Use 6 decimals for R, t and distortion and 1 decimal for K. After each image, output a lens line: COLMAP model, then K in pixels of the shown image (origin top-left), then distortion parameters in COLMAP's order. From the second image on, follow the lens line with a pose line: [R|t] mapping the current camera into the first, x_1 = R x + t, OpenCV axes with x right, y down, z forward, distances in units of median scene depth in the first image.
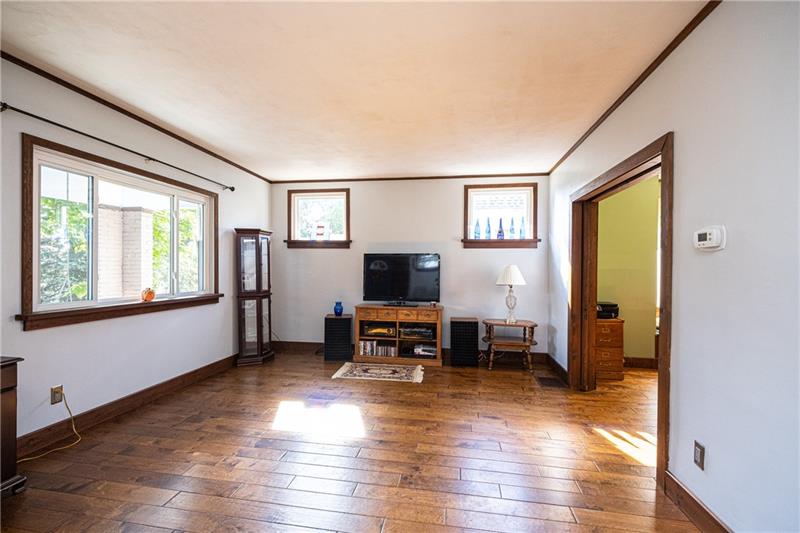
lens RADIAL K [[339.1, 0, 409.8], [0, 339.1, 270.2], [0, 0, 1]] dist [0.001259, 0.000159]
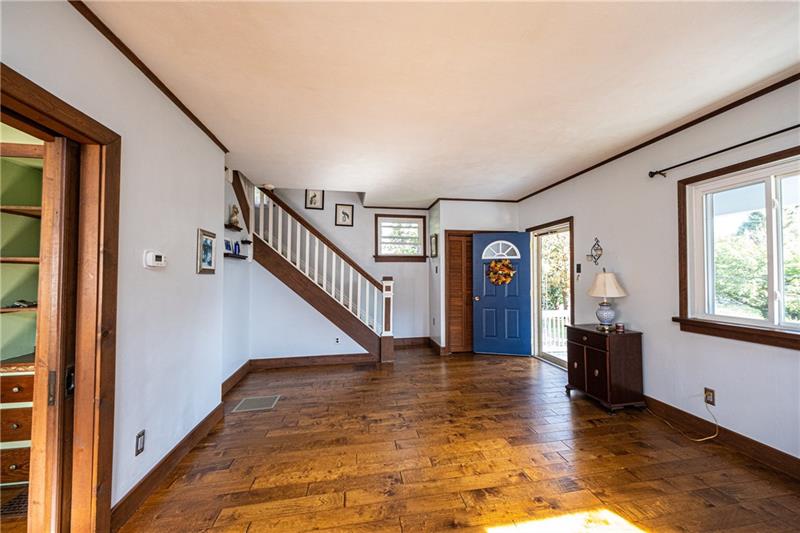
lens RADIAL K [[295.9, 0, 400.0], [0, 295.9, 266.5], [0, 0, 1]] dist [-0.001890, -0.000205]
pose [[-0.954432, -0.012817, -0.298152, 0.148562], [-0.006006, 0.999700, -0.023751, -0.020646], [0.298367, -0.020878, -0.954223, 1.076066]]
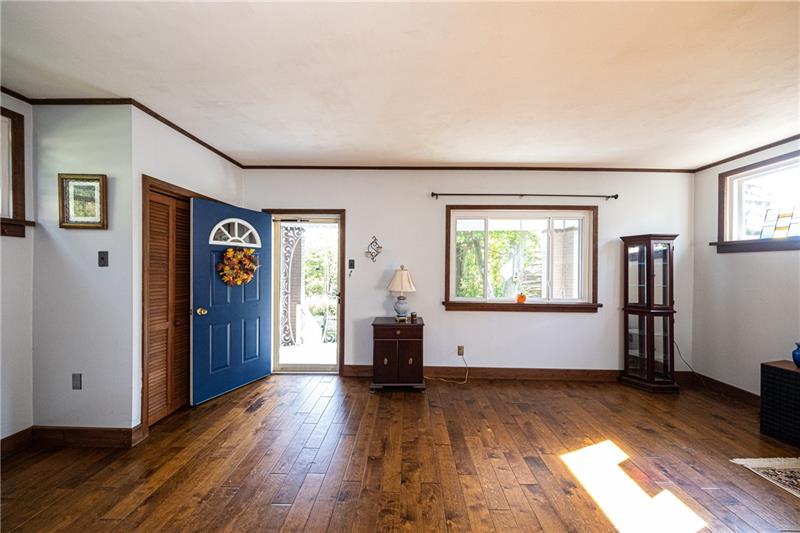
lens RADIAL K [[283.3, 0, 400.0], [0, 283.3, 266.5], [0, 0, 1]] dist [0.008185, 0.000035]
pose [[0.131614, -0.007872, -0.991270, 0.228516], [-0.015126, 0.999836, -0.009948, -0.026997], [0.991186, 0.016303, 0.131473, 0.331191]]
